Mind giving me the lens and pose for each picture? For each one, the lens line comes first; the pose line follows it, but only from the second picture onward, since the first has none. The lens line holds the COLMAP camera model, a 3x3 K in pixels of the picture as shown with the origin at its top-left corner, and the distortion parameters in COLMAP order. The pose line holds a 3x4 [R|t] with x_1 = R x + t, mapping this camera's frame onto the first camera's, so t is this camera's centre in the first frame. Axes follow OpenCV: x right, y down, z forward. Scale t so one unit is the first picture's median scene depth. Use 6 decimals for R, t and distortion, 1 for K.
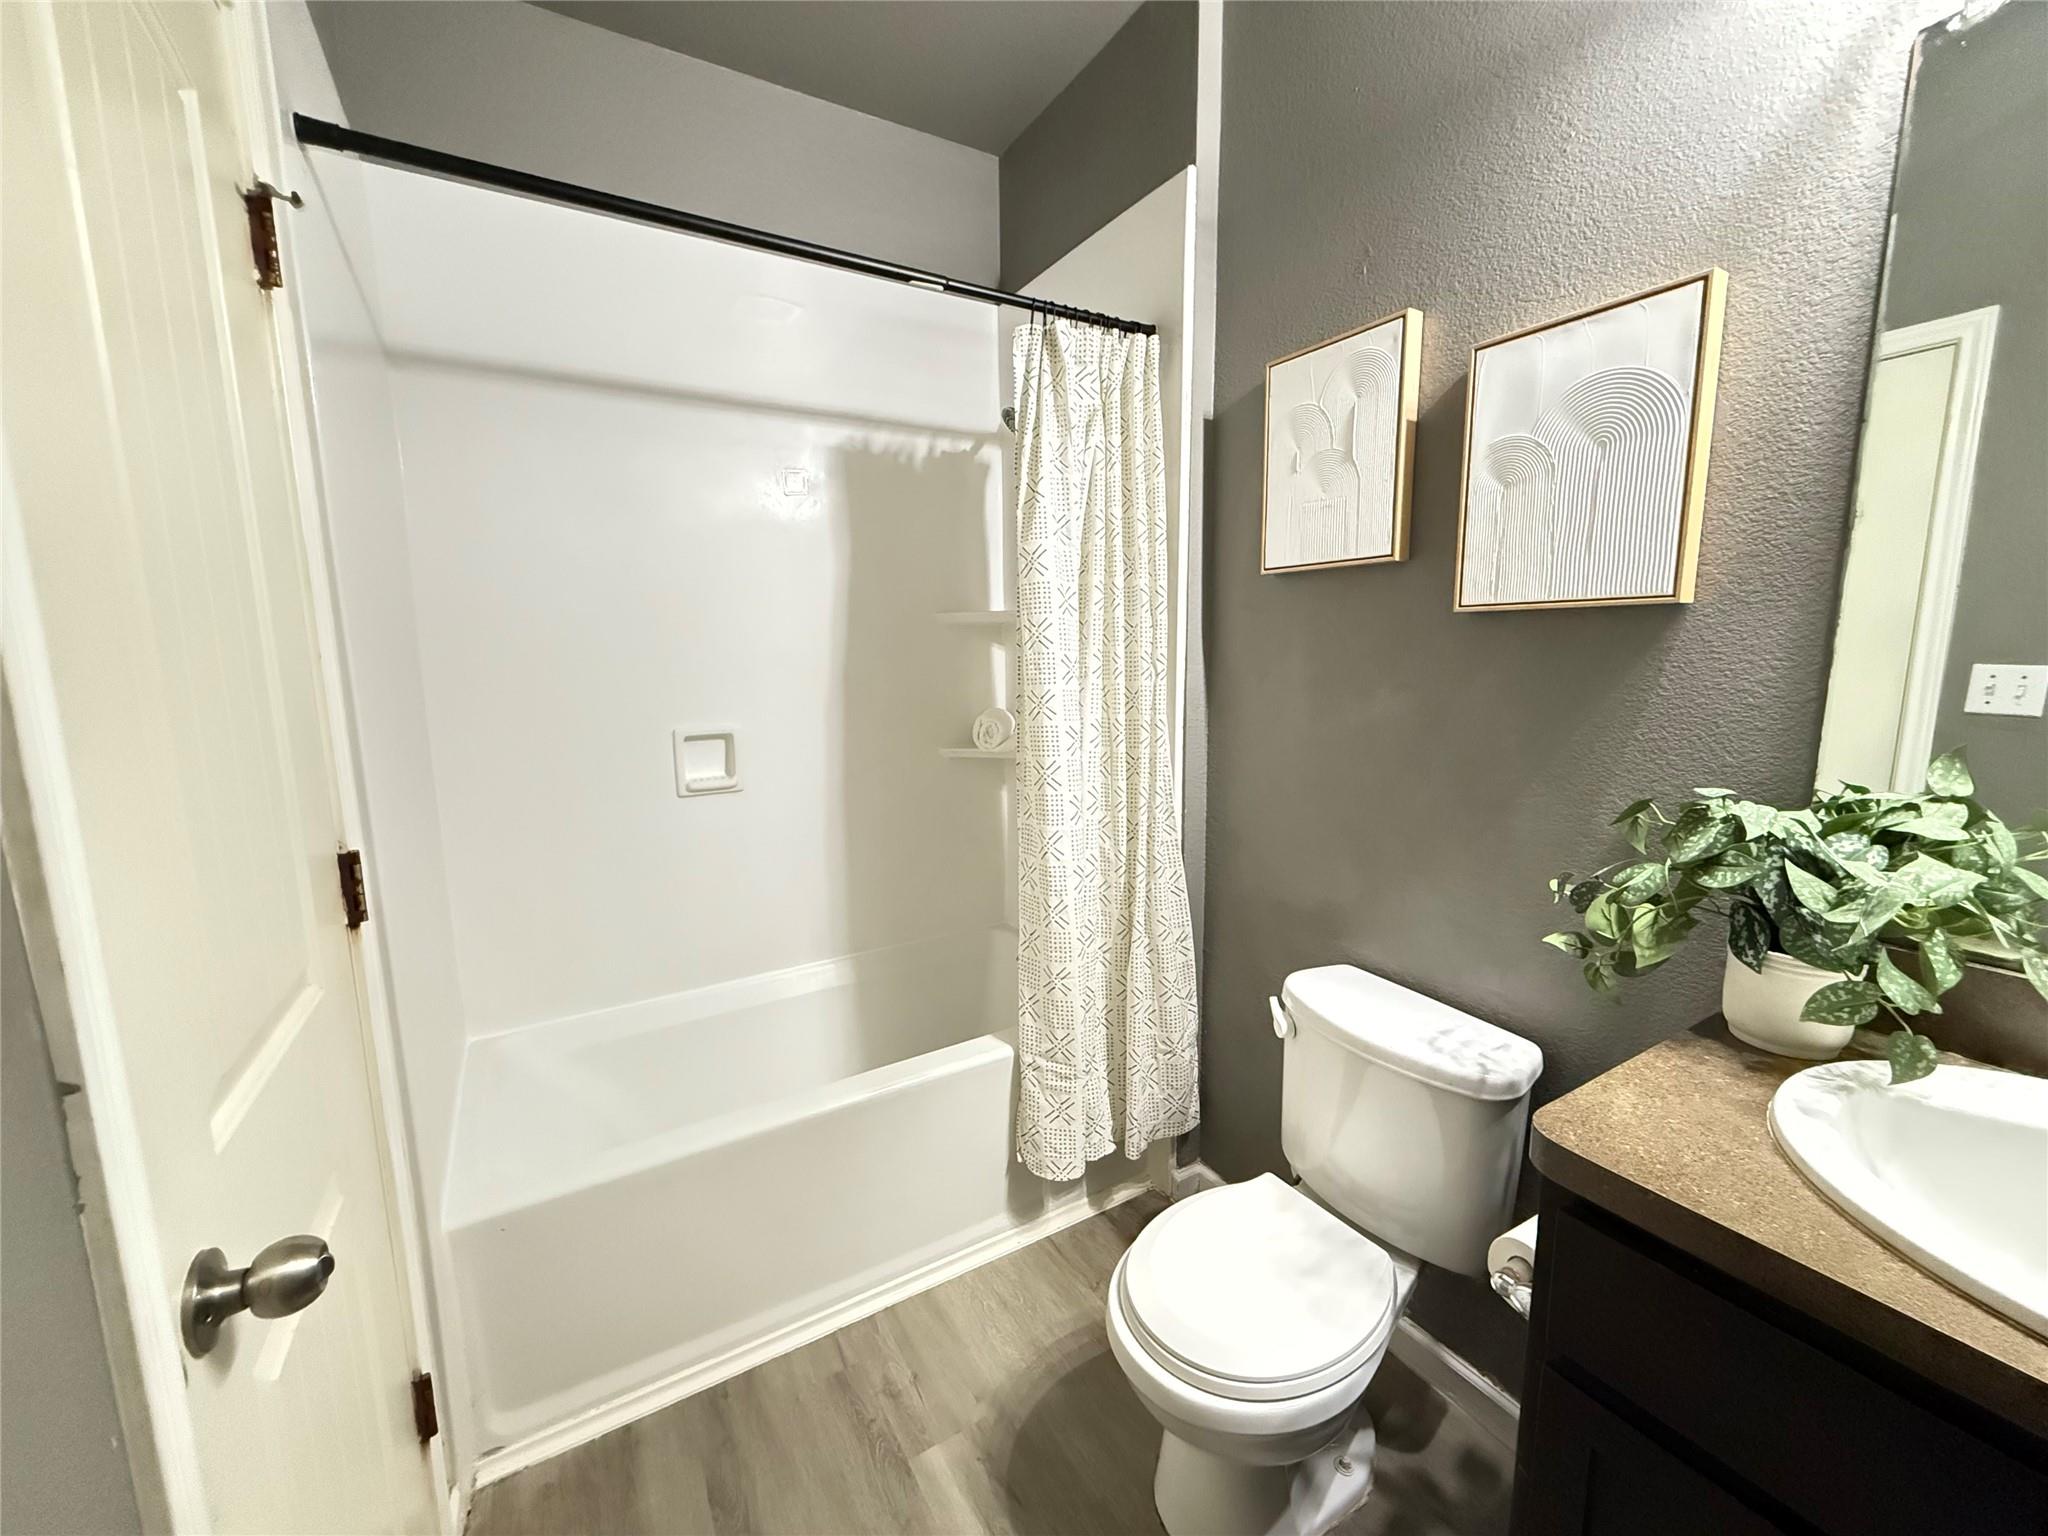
lens RADIAL K [[811.1, 0, 1024.0], [0, 811.1, 768.0], [0, 0, 1]] dist [-0.001242, -0.000097]
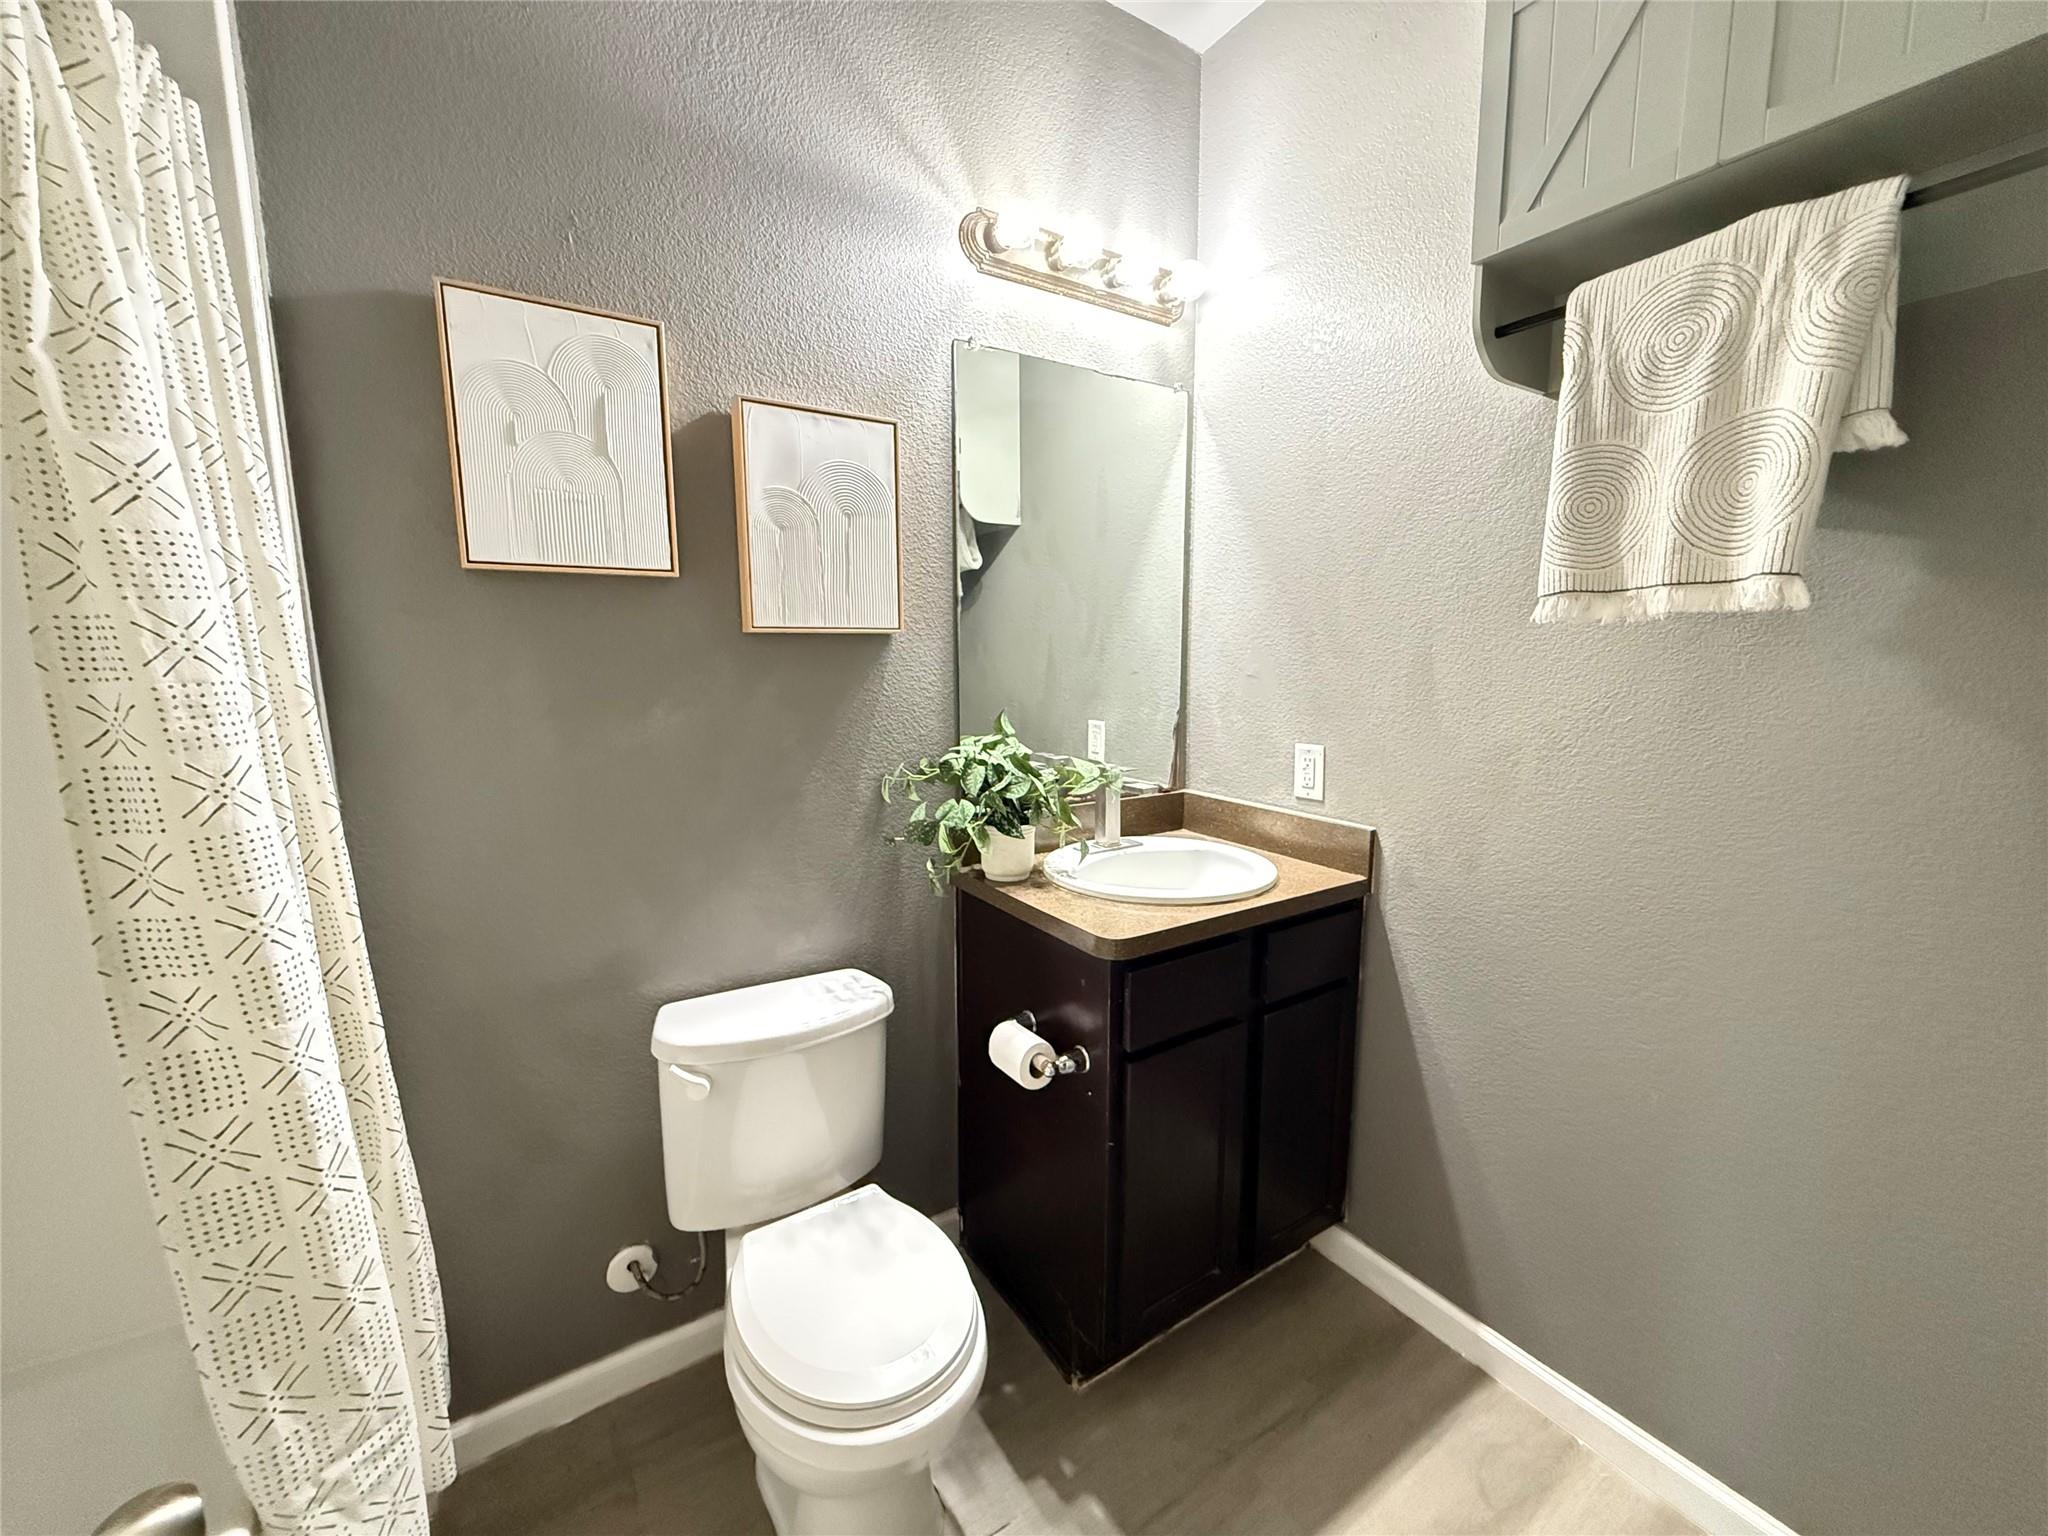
lens RADIAL K [[811.1, 0, 1024.0], [0, 811.1, 768.0], [0, 0, 1]] dist [-0.001242, -0.000097]
pose [[-0.044442, -0.132700, 0.990159, -0.581532], [0.153800, 0.978414, 0.138029, -0.102291], [-0.987102, 0.158421, -0.023073, 0.660586]]
